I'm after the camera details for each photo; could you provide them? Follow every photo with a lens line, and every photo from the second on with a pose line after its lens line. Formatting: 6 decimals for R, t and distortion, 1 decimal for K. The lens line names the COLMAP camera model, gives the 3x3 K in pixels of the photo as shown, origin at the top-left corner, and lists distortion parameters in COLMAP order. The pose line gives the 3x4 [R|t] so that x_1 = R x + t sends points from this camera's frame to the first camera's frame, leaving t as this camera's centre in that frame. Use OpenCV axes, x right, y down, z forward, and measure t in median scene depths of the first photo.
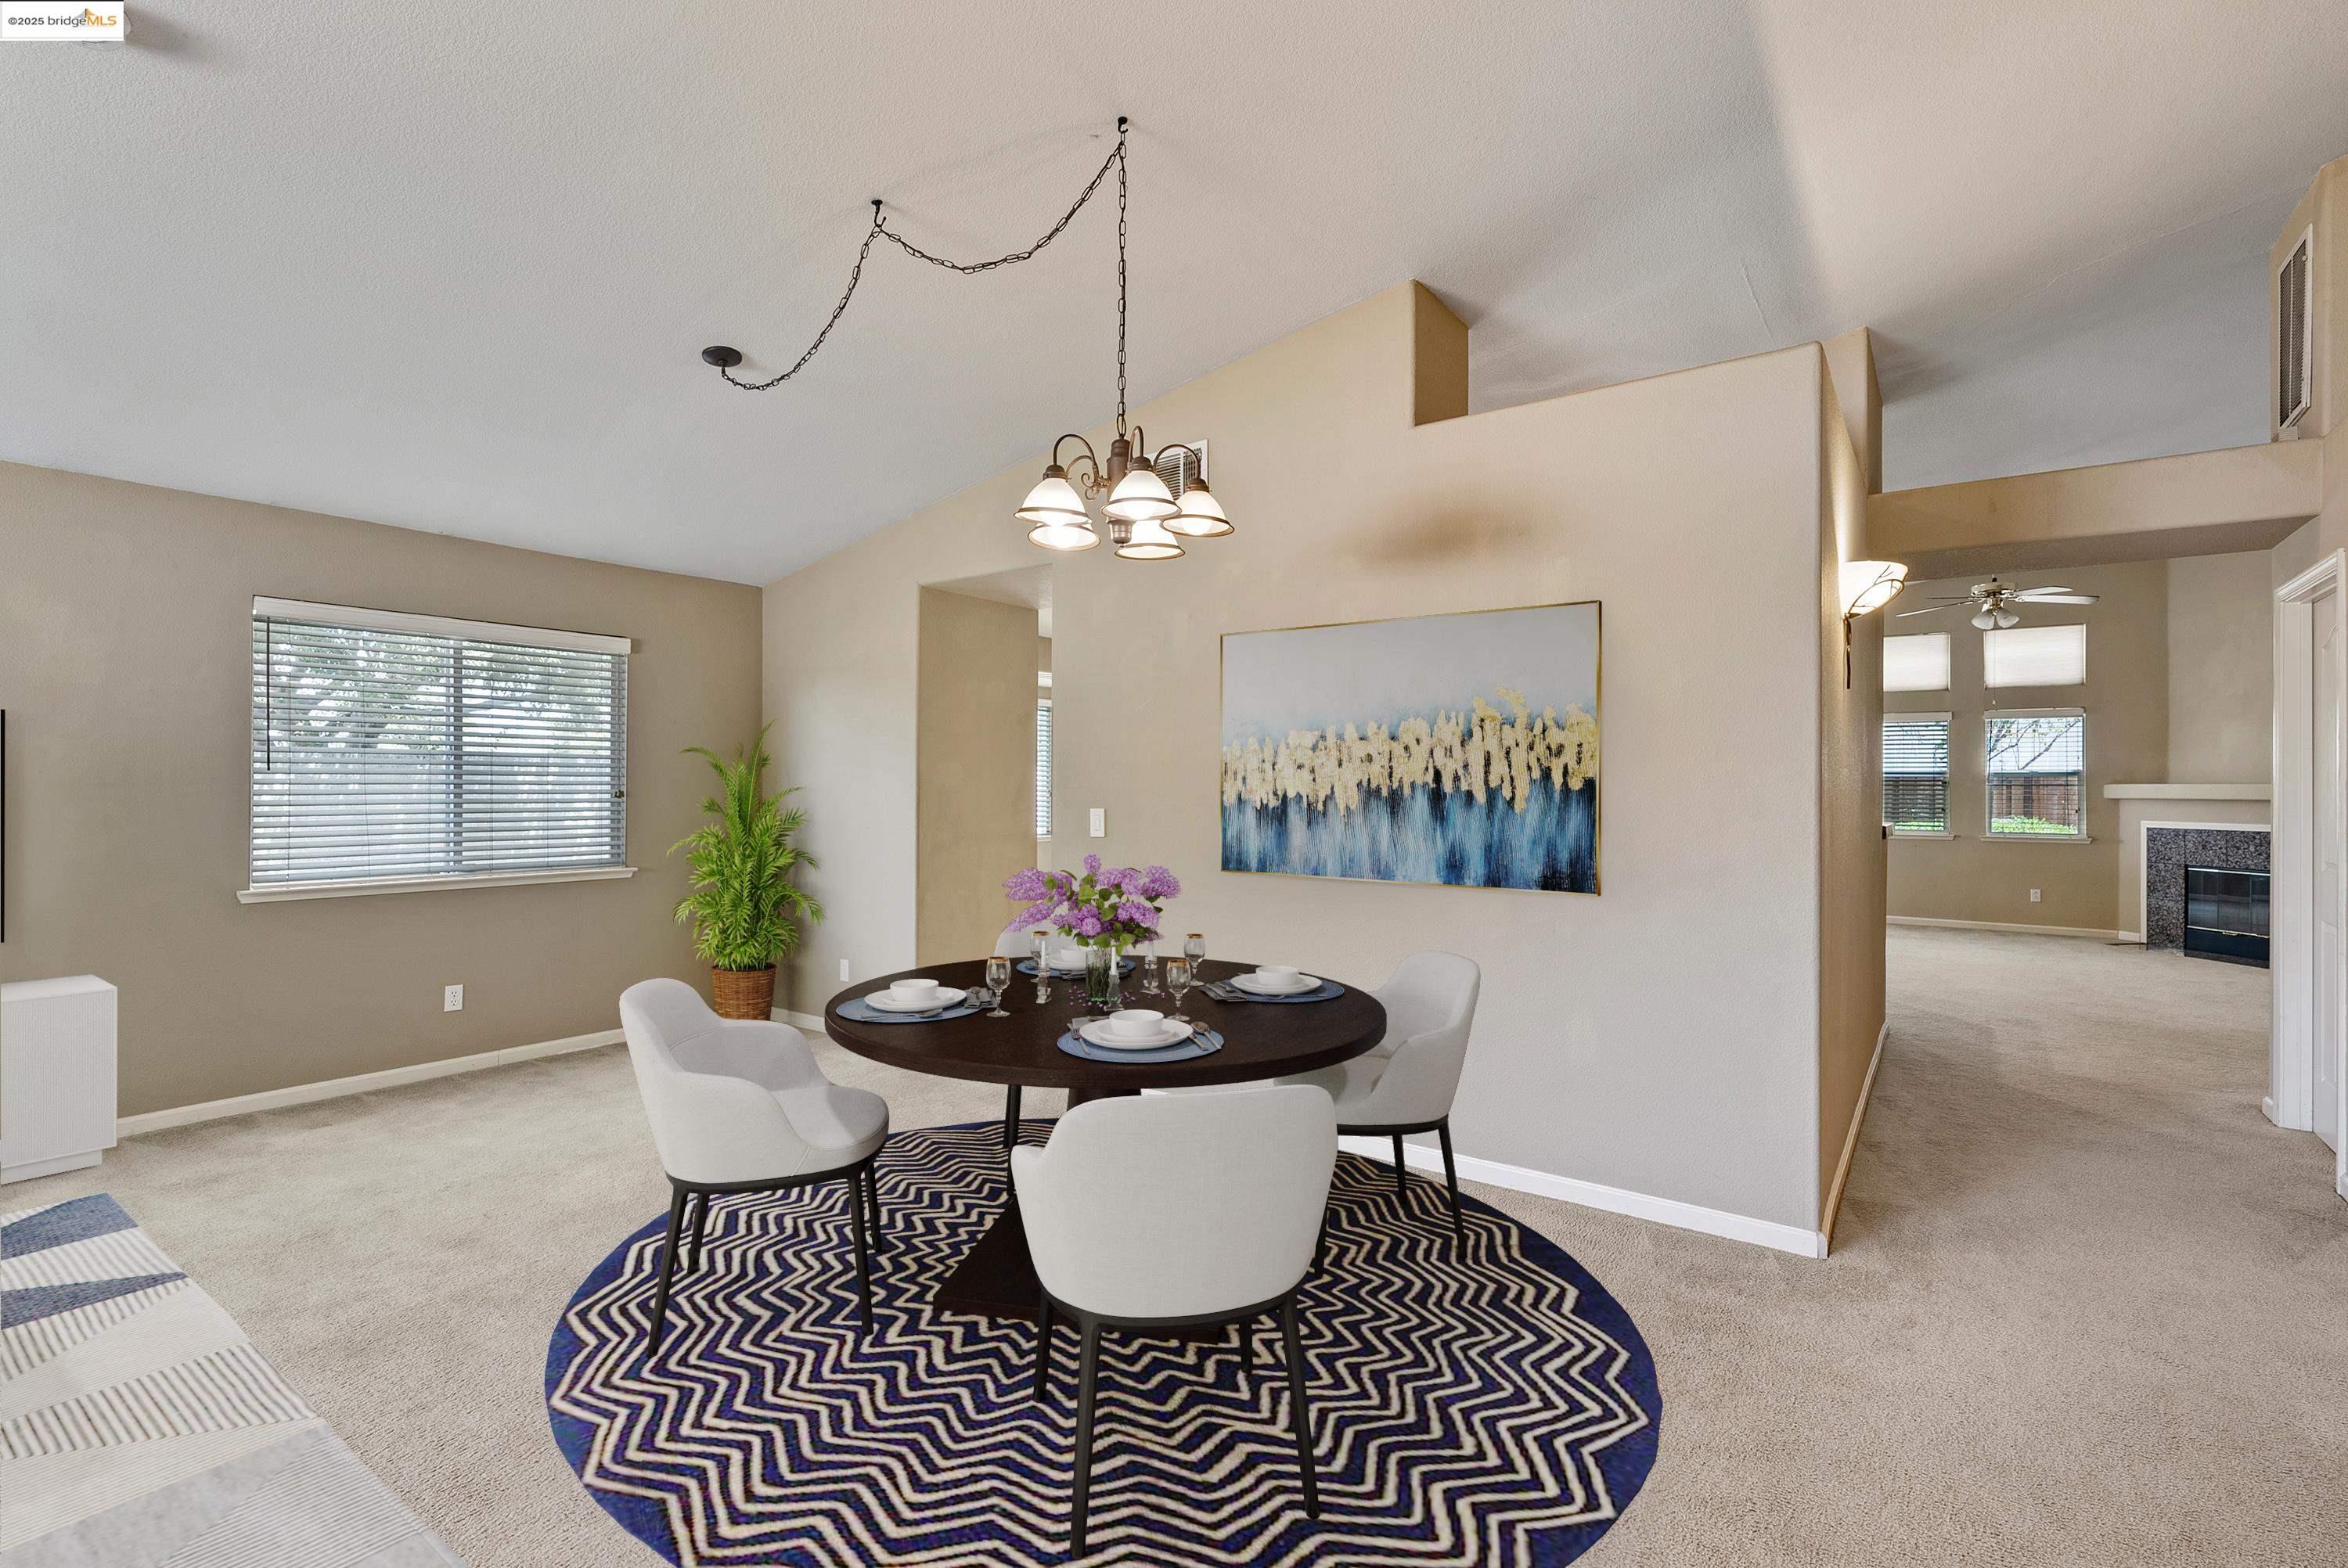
lens RADIAL K [[1066.5, 0, 1172.9], [0, 1066.5, 791.3], [0, 0, 1]] dist [-0.013978, 0.002911]
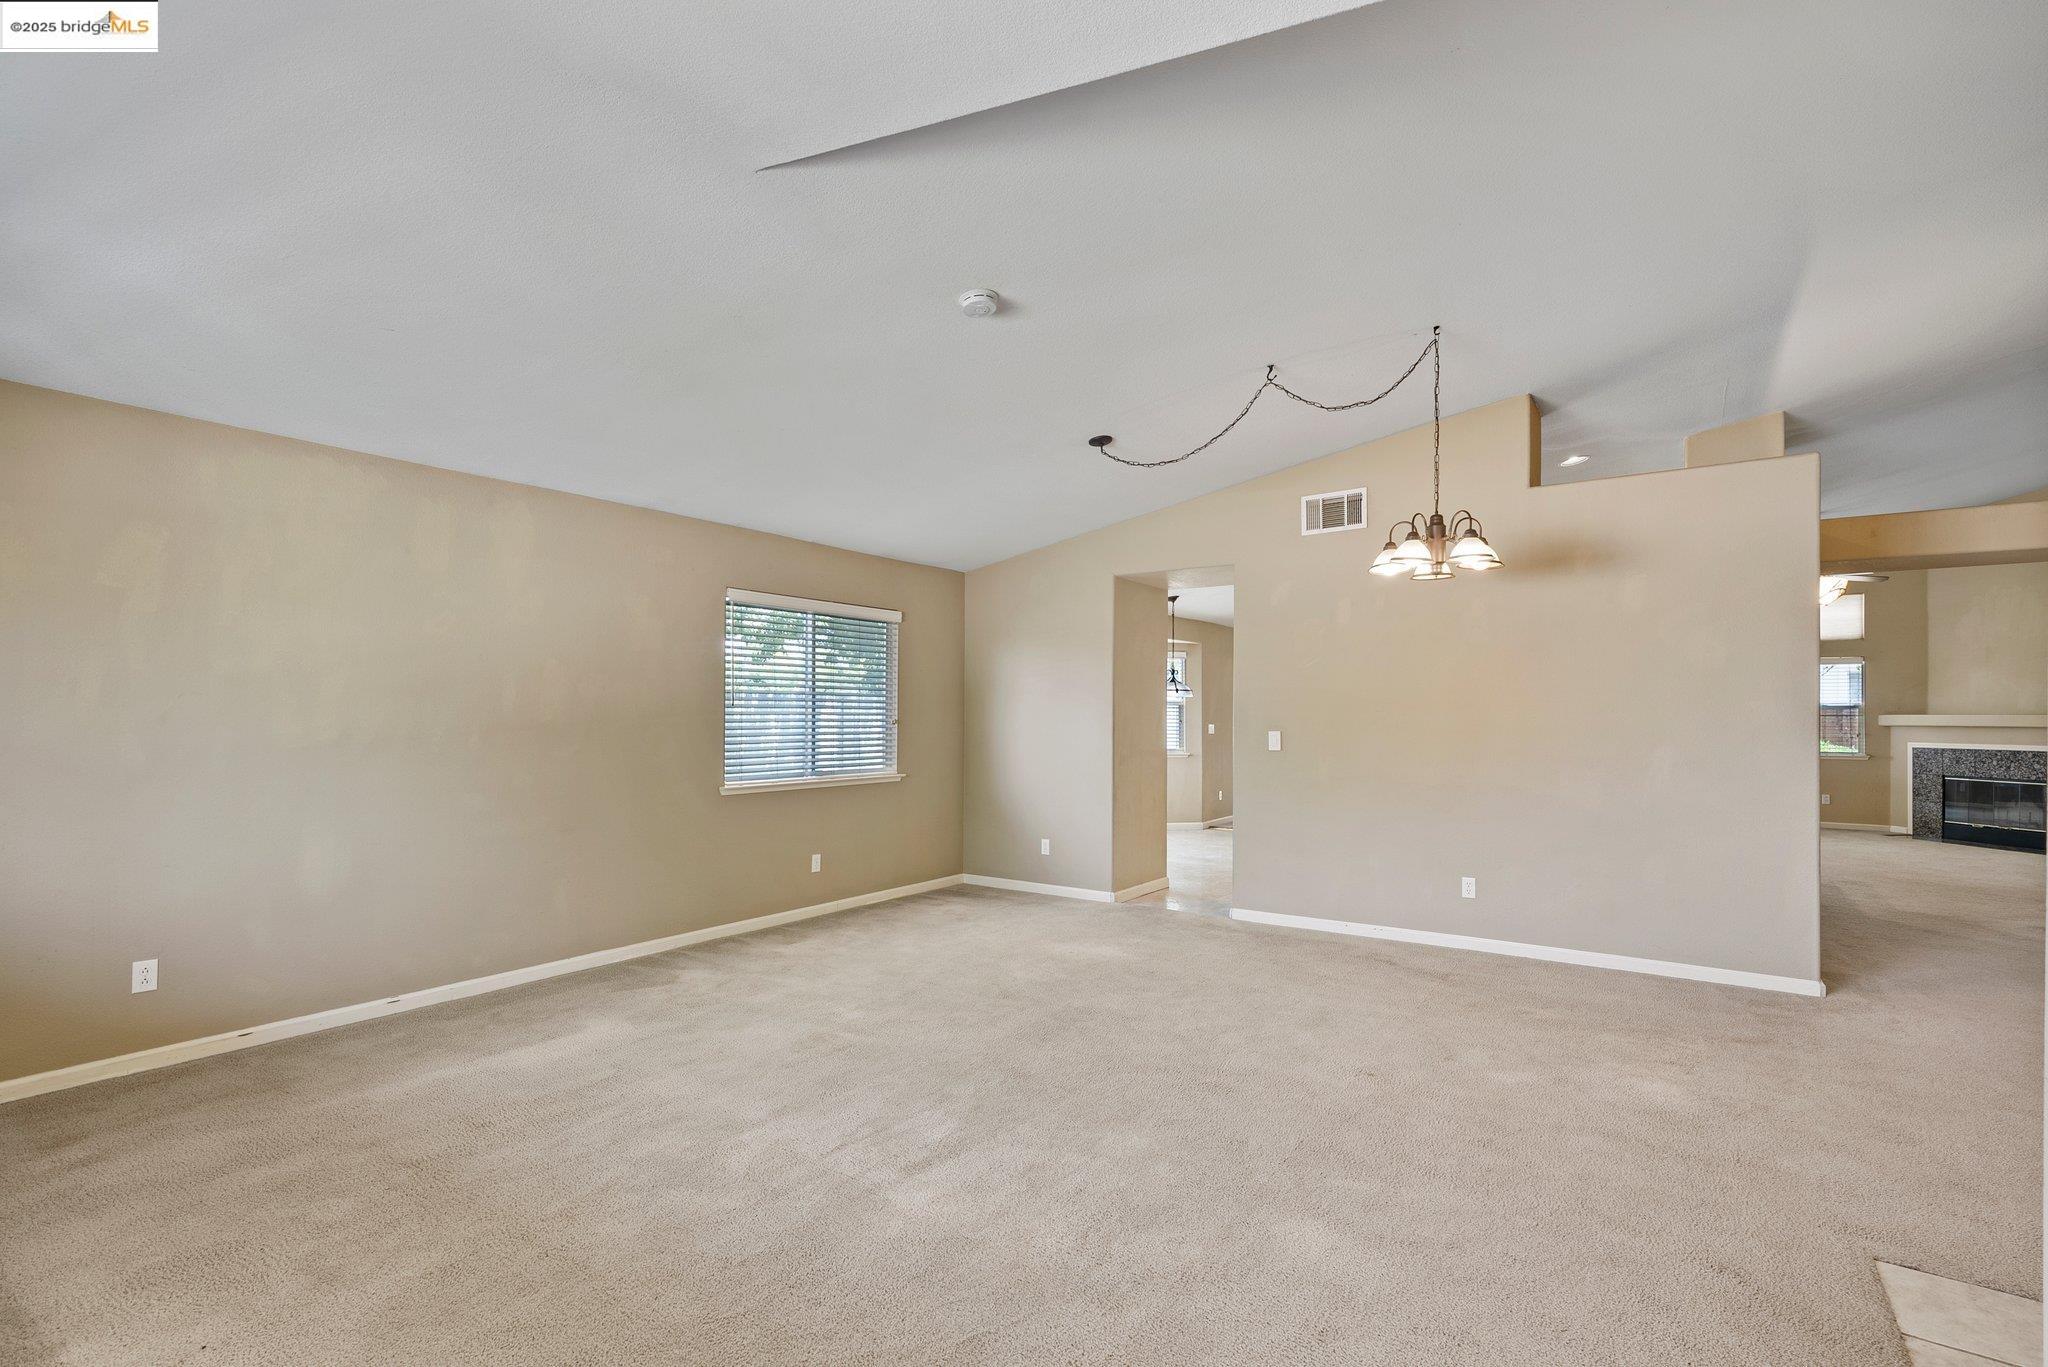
lens RADIAL K [[930.4, 0, 1028.0], [0, 930.4, 717.4], [0, 0, 1]] dist [-0.013978, 0.002911]
pose [[0.999835, 0.001185, 0.018122, -0.368081], [-0.001157, 0.999998, -0.001555, -0.000858], [-0.018124, 0.001534, 0.999835, -0.240711]]
